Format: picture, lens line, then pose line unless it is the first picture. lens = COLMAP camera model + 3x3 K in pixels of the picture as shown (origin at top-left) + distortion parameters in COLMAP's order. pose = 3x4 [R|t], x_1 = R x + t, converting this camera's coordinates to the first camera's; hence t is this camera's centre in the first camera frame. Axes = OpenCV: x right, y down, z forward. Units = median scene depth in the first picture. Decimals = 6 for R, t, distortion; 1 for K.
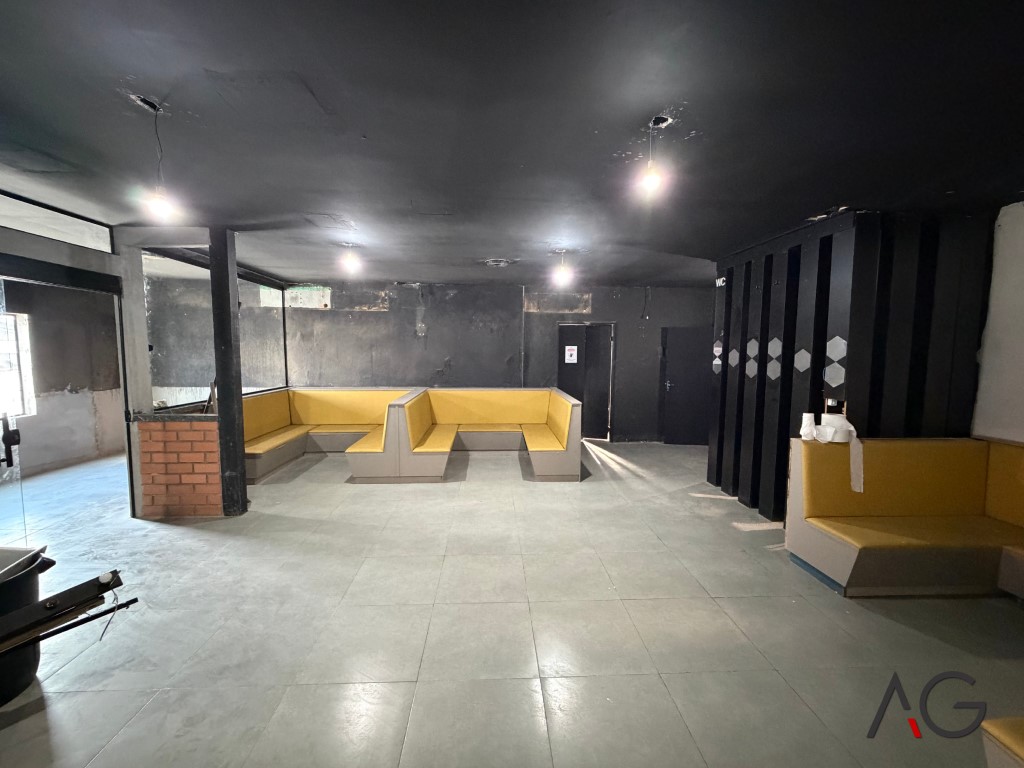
lens RADIAL K [[407.7, 0, 508.2], [0, 407.7, 383.5], [0, 0, 1]] dist [-0.000058, -0.000430]
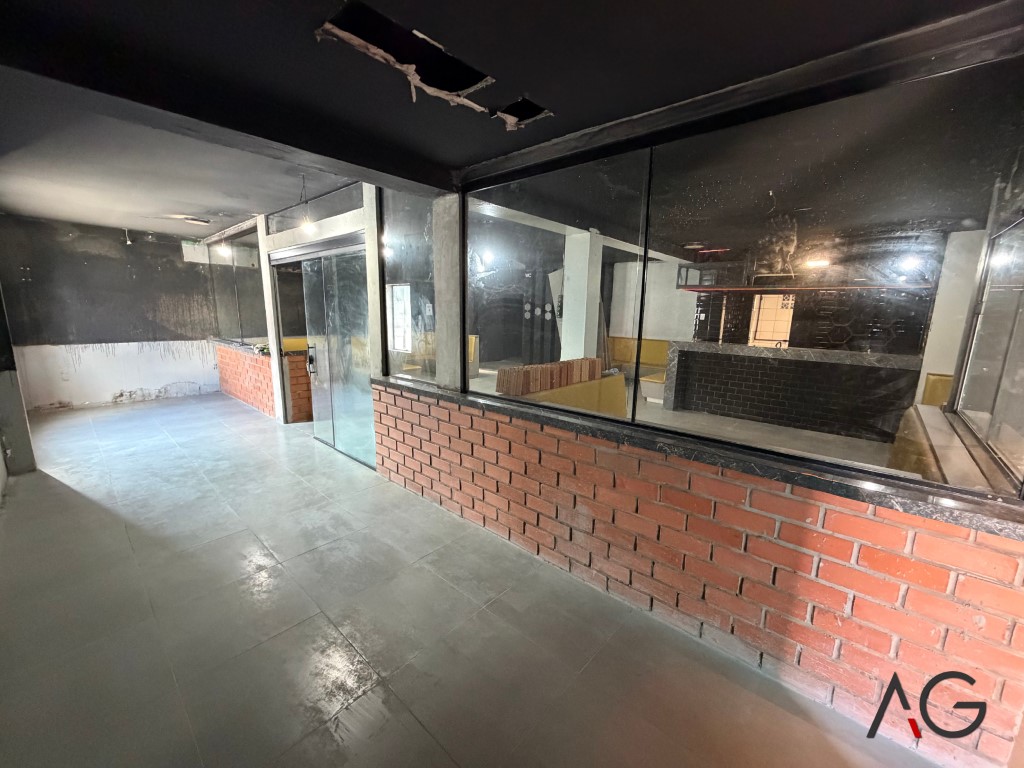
lens RADIAL K [[407.7, 0, 508.2], [0, 407.7, 383.5], [0, 0, 1]] dist [-0.000058, -0.000430]
pose [[0.704829, -0.122898, 0.698650, -0.829151], [0.047060, 0.990809, 0.126815, 0.026356], [-0.707815, -0.056504, 0.704135, -0.339719]]
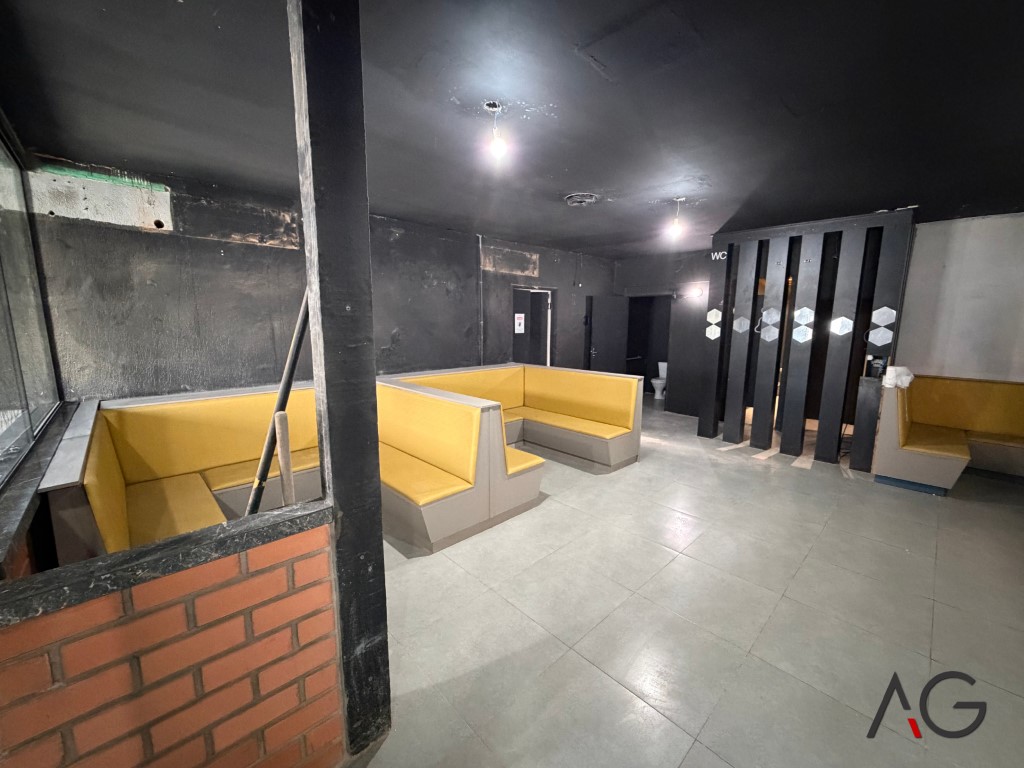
lens RADIAL K [[407.7, 0, 508.2], [0, 407.7, 383.5], [0, 0, 1]] dist [-0.000058, -0.000430]
pose [[0.760092, -0.102230, 0.641723, -0.490738], [0.054240, 0.994082, 0.094117, -0.030001], [-0.647547, -0.036730, 0.761139, 0.388869]]
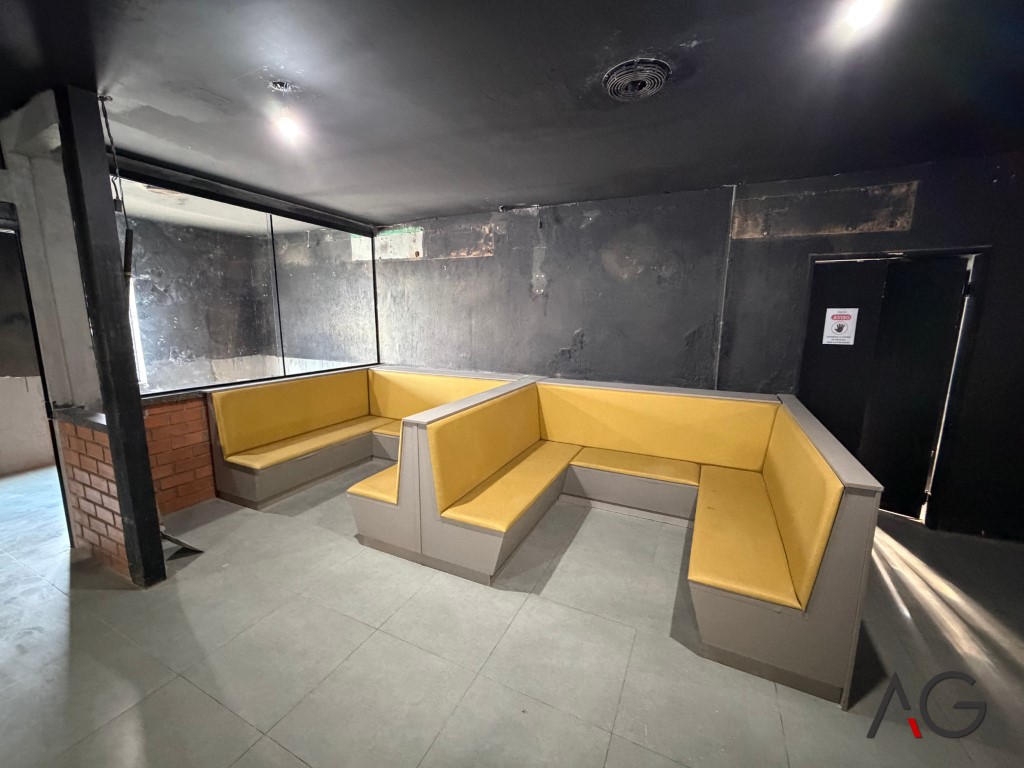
lens RADIAL K [[407.7, 0, 508.2], [0, 407.7, 383.5], [0, 0, 1]] dist [-0.000058, -0.000430]
pose [[0.877482, 0.078697, -0.473109, 0.053754], [-0.041004, 0.995144, 0.089481, -0.036784], [0.477853, -0.059119, 0.876448, 0.459915]]
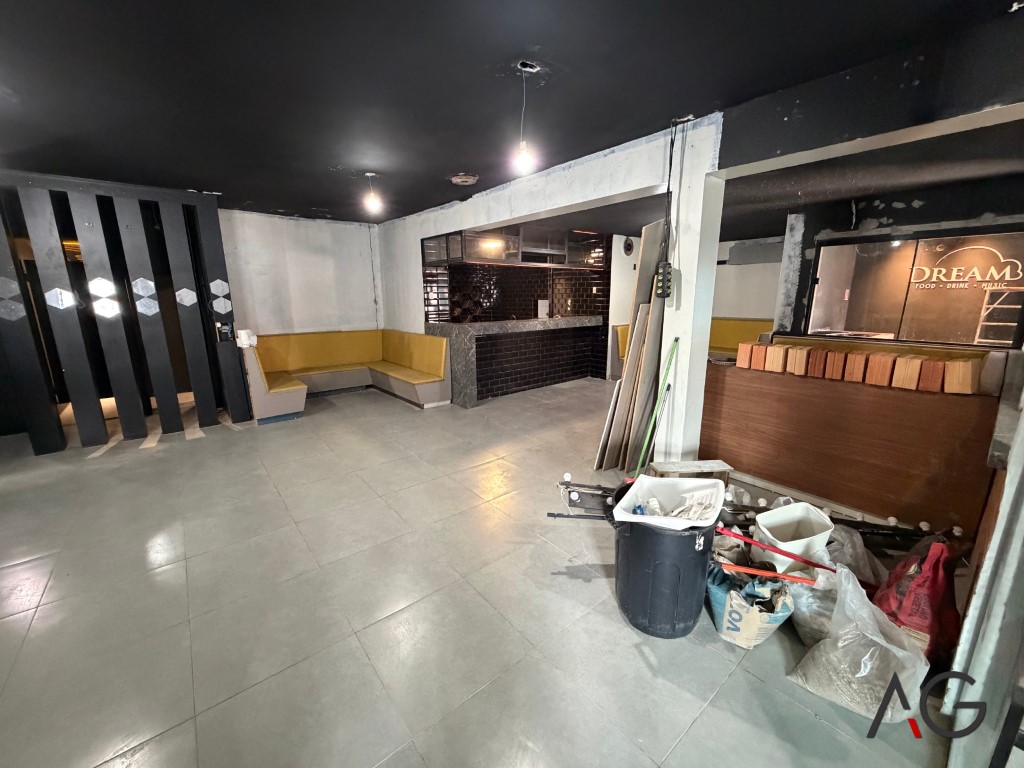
lens RADIAL K [[407.7, 0, 508.2], [0, 407.7, 383.5], [0, 0, 1]] dist [-0.000058, -0.000430]
pose [[-0.594542, -0.176286, 0.784502, -0.540910], [0.073772, 0.959596, 0.271540, -0.038528], [-0.800673, 0.219316, -0.557515, 0.533224]]
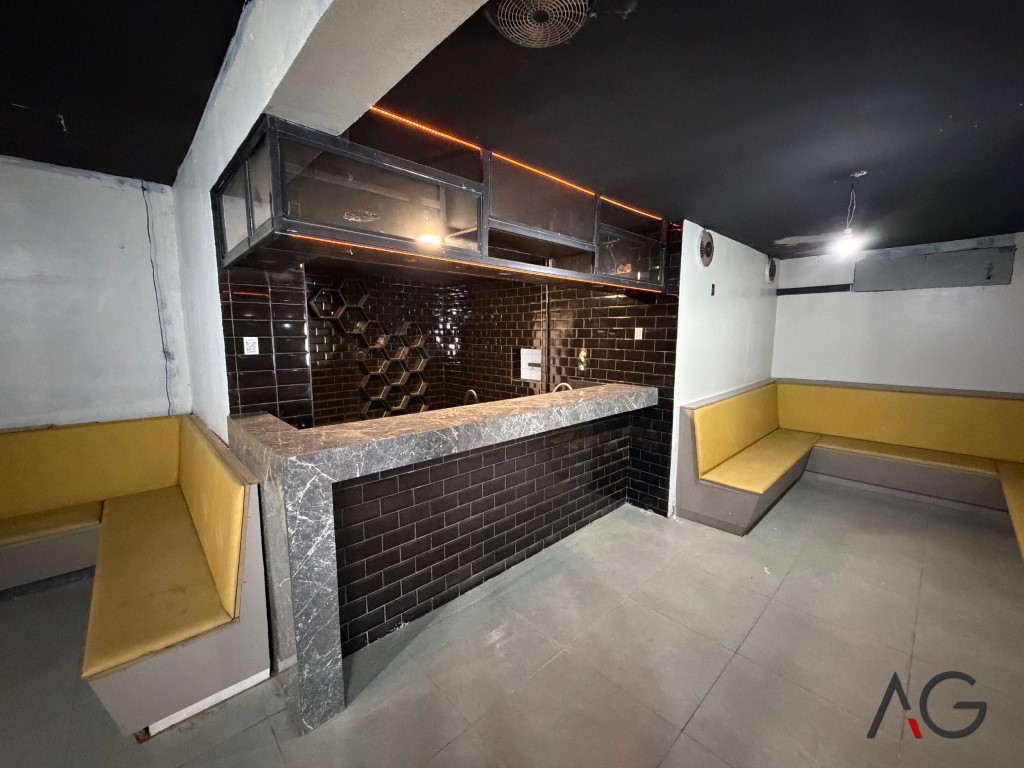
lens RADIAL K [[407.7, 0, 508.2], [0, 407.7, 383.5], [0, 0, 1]] dist [-0.000058, -0.000430]
pose [[-0.646617, -0.103571, 0.755751, -0.059911], [0.060194, 0.980722, 0.185904, -0.009626], [-0.760436, 0.165700, -0.627918, 0.149497]]
